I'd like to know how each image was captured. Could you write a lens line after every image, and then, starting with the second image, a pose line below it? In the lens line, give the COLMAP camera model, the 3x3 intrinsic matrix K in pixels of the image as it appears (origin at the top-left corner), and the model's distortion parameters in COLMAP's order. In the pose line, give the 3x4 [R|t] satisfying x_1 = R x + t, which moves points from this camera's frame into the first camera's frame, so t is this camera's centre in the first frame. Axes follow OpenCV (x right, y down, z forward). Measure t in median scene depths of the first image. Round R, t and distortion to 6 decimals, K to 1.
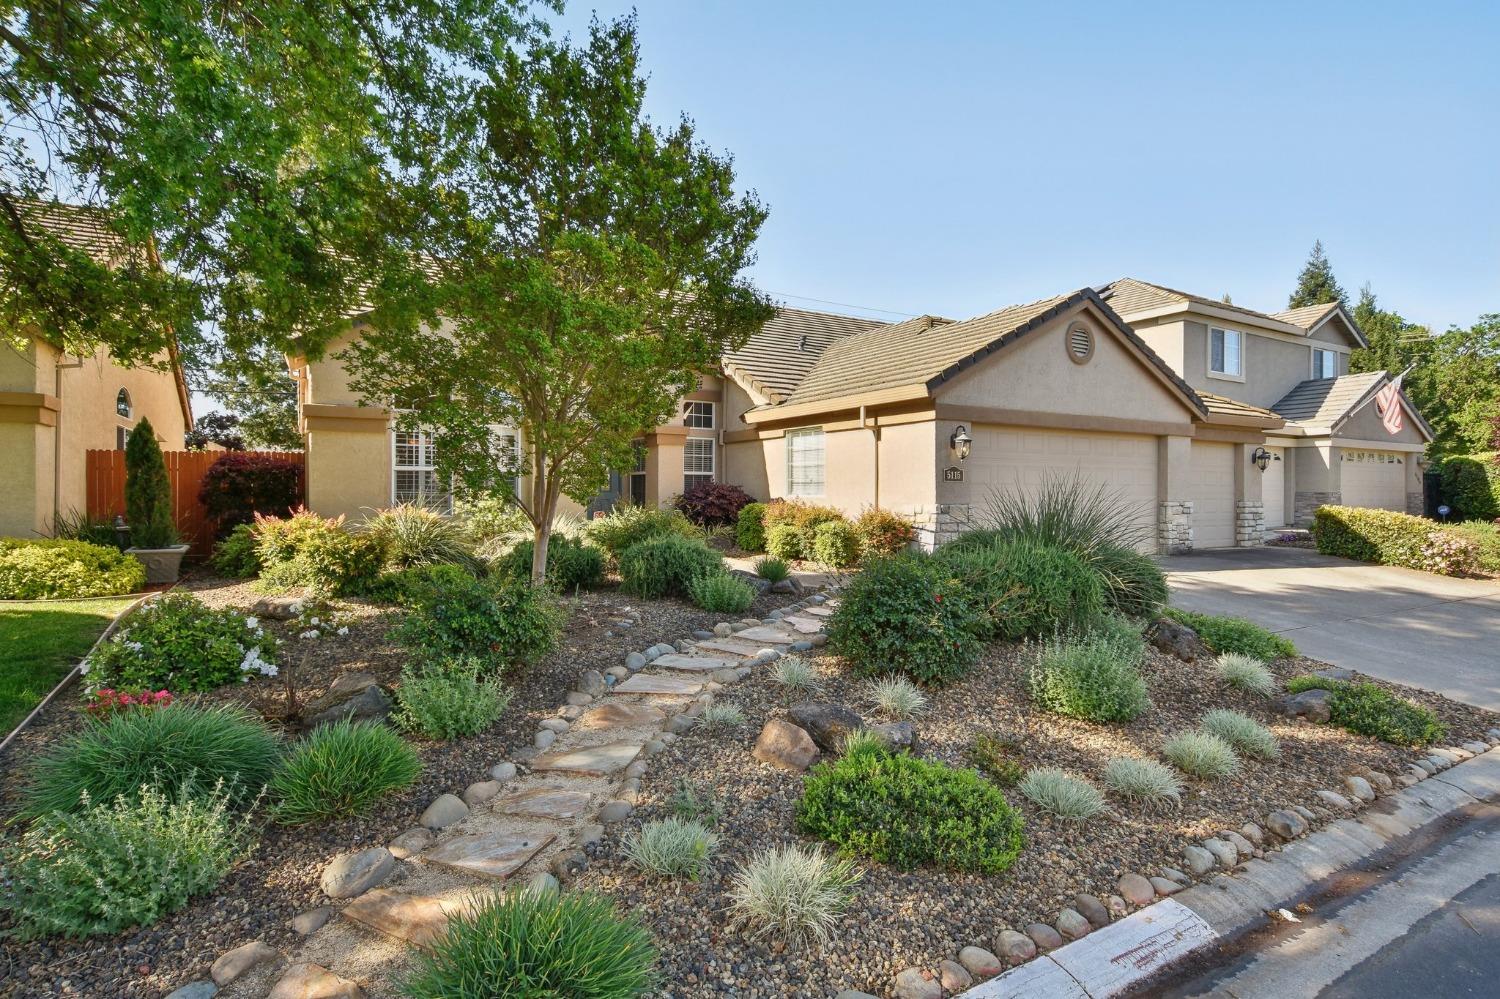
lens RADIAL K [[767.3, 0, 744.7], [0, 767.3, 493.4], [0, 0, 1]] dist [0.003588, 0.000643]
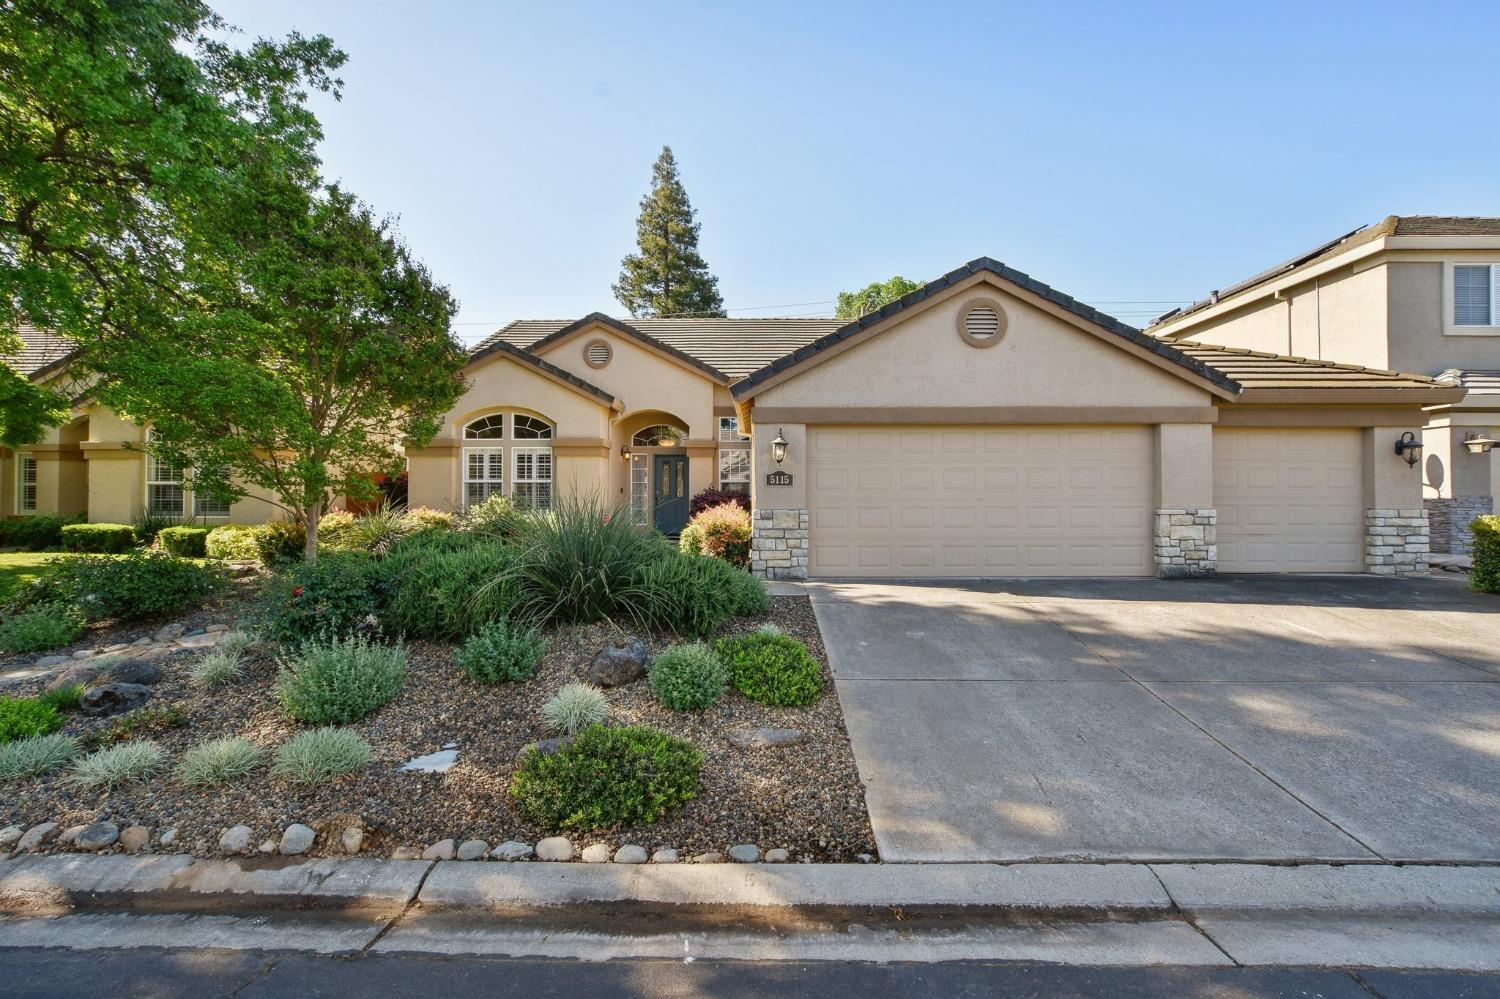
lens RADIAL K [[659.7, 0, 749.0], [0, 659.7, 499.6], [0, 0, 1]] dist [-0.011991, 0.002220]
pose [[0.852530, -0.001956, -0.522675, 0.543503], [-0.000002, 0.999993, -0.003746, 0.004318], [0.522679, 0.003195, 0.852524, 0.218184]]
